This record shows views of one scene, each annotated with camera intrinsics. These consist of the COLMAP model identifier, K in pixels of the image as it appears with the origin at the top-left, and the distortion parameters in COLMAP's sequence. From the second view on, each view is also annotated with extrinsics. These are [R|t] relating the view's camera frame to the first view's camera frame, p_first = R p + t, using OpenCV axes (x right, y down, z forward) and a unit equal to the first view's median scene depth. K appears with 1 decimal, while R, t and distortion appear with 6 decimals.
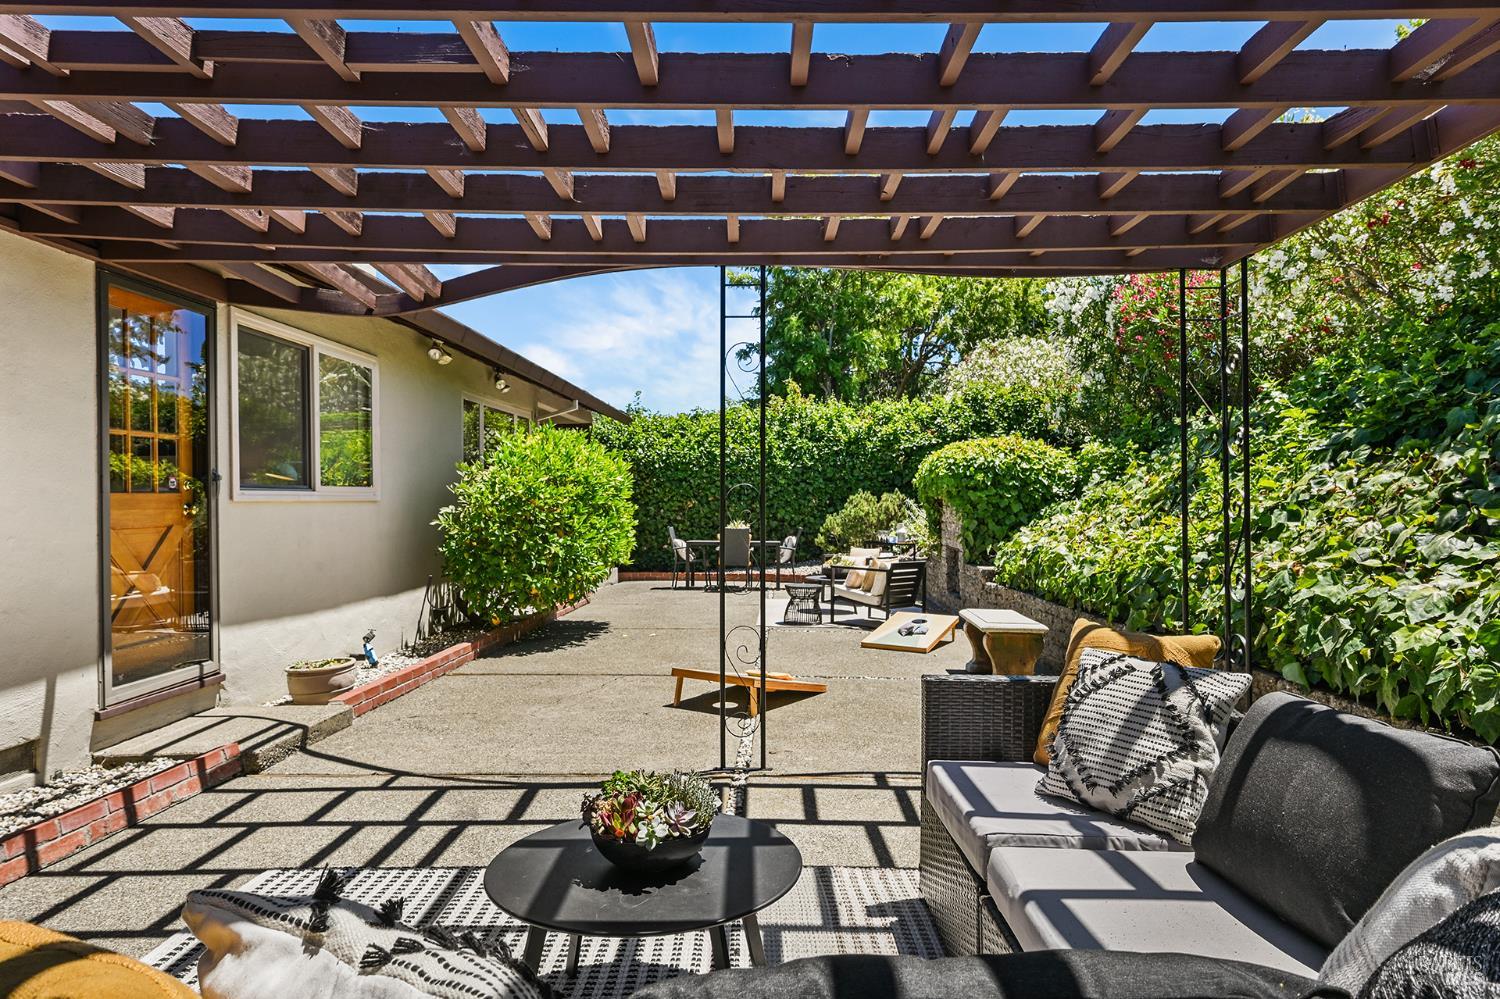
lens RADIAL K [[863.7, 0, 750.5], [0, 863.7, 495.3], [0, 0, 1]] dist [-0.002004, -0.000225]
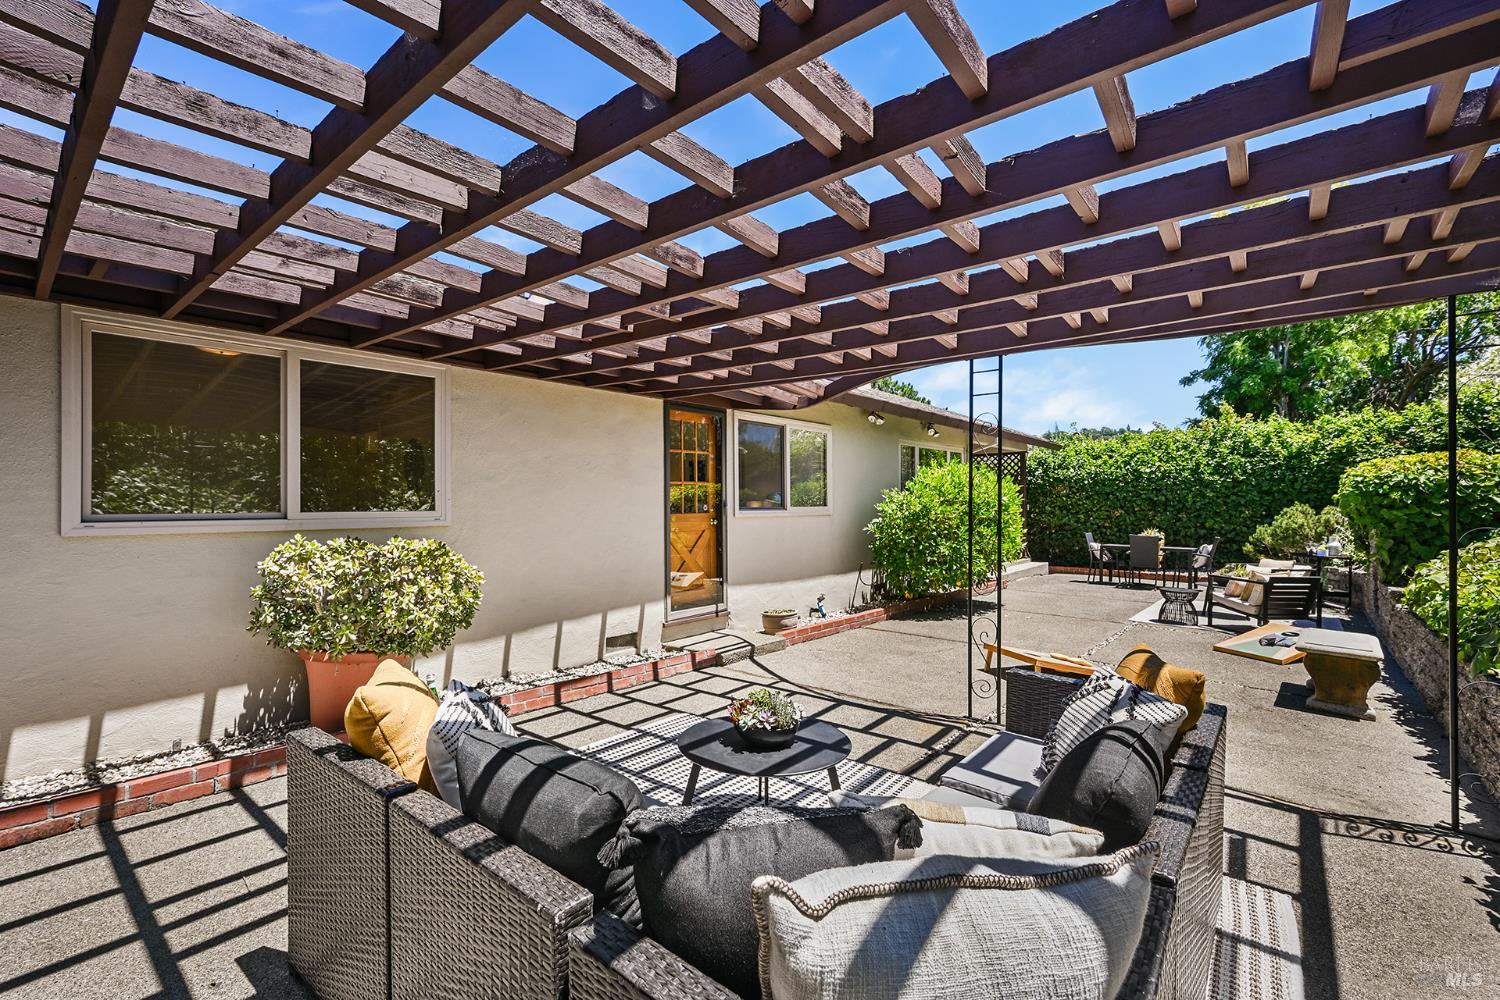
lens RADIAL K [[626.1, 0, 750.4], [0, 626.1, 503.1], [0, 0, 1]] dist [-0.001032, 0.000146]
pose [[0.783601, 0.003141, -0.621256, 0.137862], [0.000038, 0.999987, 0.005104, -0.016474], [0.621264, -0.004023, 0.783591, -0.008974]]
